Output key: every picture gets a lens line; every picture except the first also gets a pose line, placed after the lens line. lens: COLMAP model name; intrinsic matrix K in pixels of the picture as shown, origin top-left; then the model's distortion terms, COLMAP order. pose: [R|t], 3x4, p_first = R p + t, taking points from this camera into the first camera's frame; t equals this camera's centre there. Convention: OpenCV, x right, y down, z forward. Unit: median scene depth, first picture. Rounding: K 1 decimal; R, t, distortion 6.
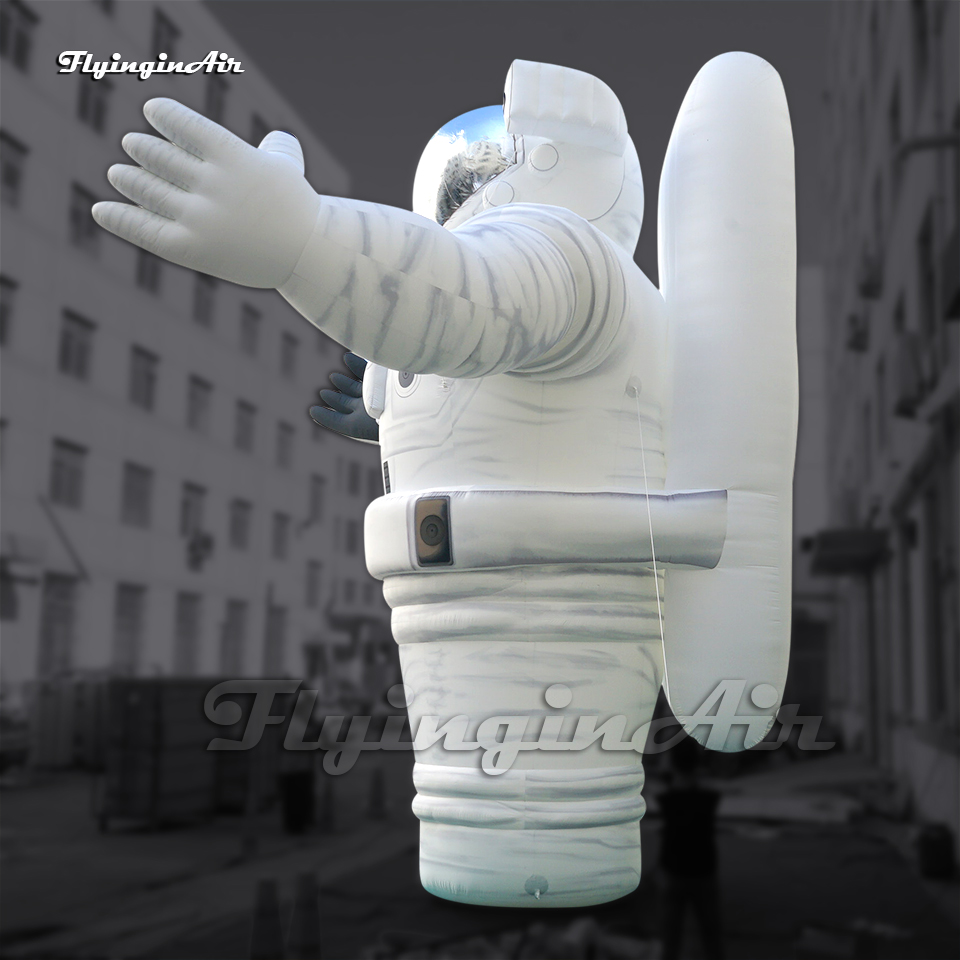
lens RADIAL K [[1343.7, 0, 559.0], [0, 1343.7, 481.2], [0, 0, 1]] dist [-0.003120, 0.035727]
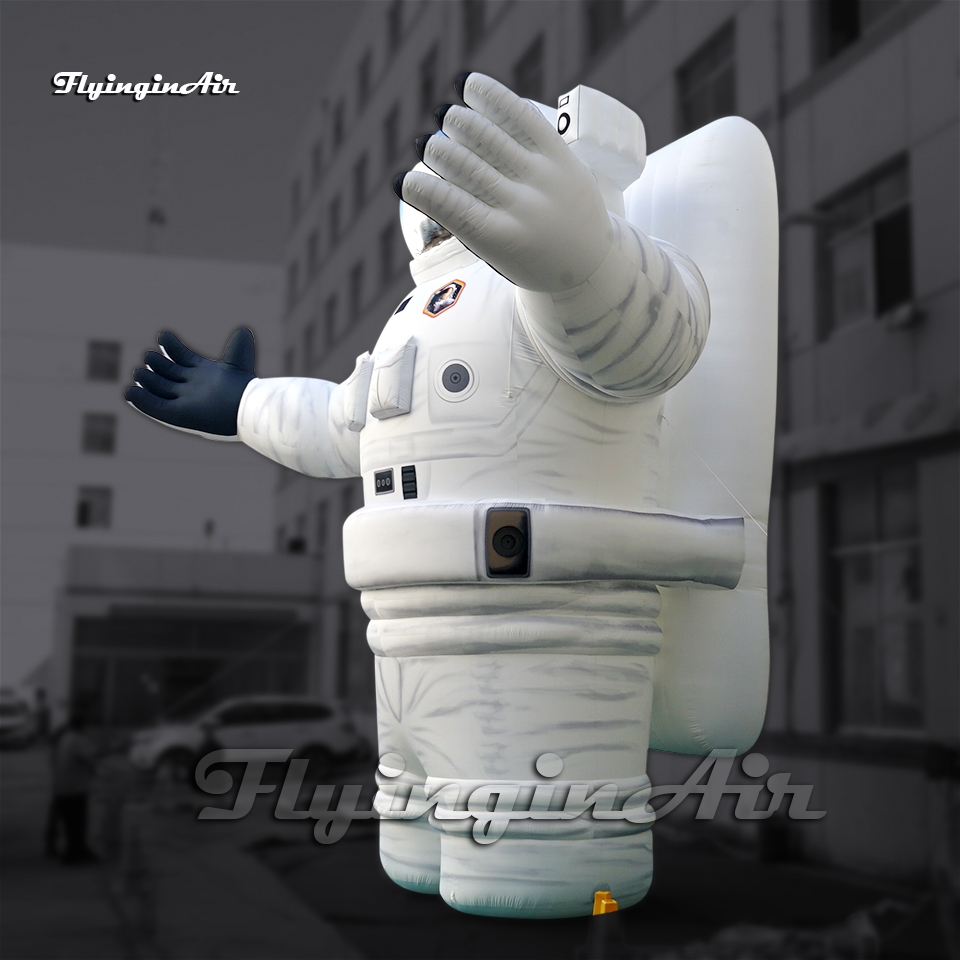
lens RADIAL K [[1343.7, 0, 559.0], [0, 1343.7, 481.2], [0, 0, 1]] dist [-0.003120, 0.035727]
pose [[0.865401, 0.071079, 0.496013, -0.556472], [-0.068090, 0.997387, -0.024130, 0.013561], [-0.496432, -0.012892, 0.867980, 0.123809]]
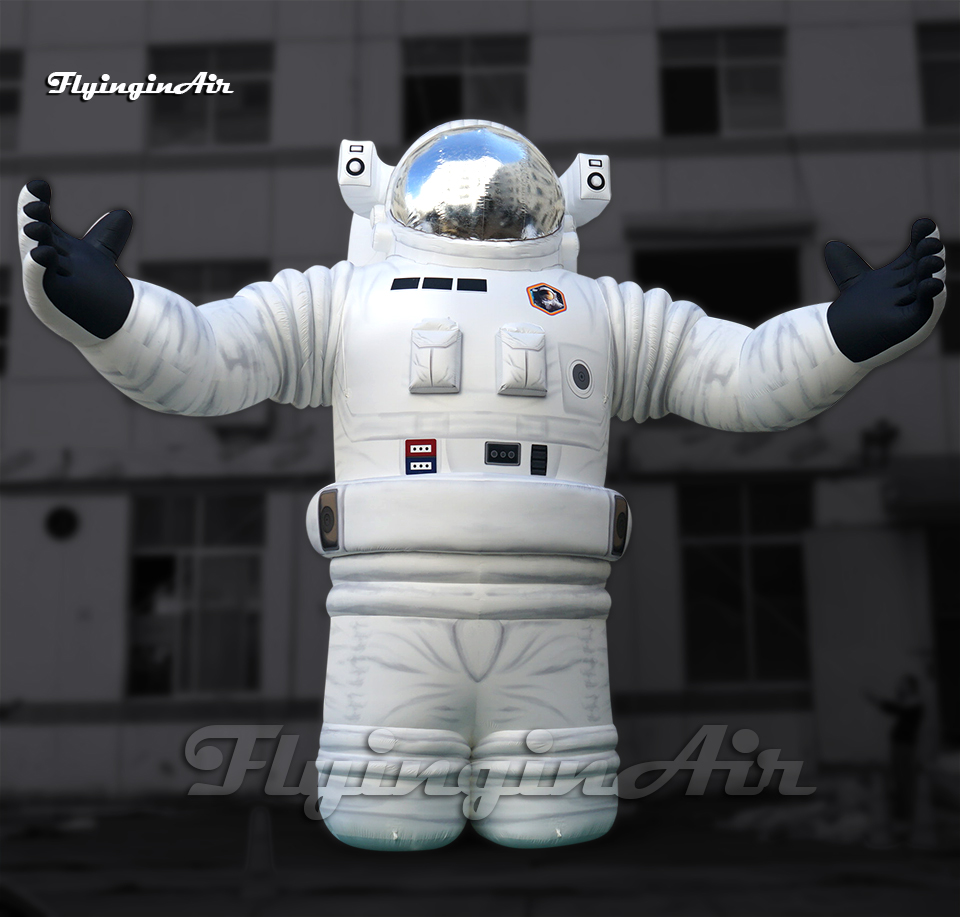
lens RADIAL K [[1259.5, 0, 493.7], [0, 1259.5, 457.5], [0, 0, 1]] dist [0.016361, 0.007086]
pose [[-0.104391, 0.149925, 0.983171, -1.185883], [-0.129710, 0.978076, -0.162921, 0.174124], [-0.986042, -0.144534, -0.082656, 1.213591]]
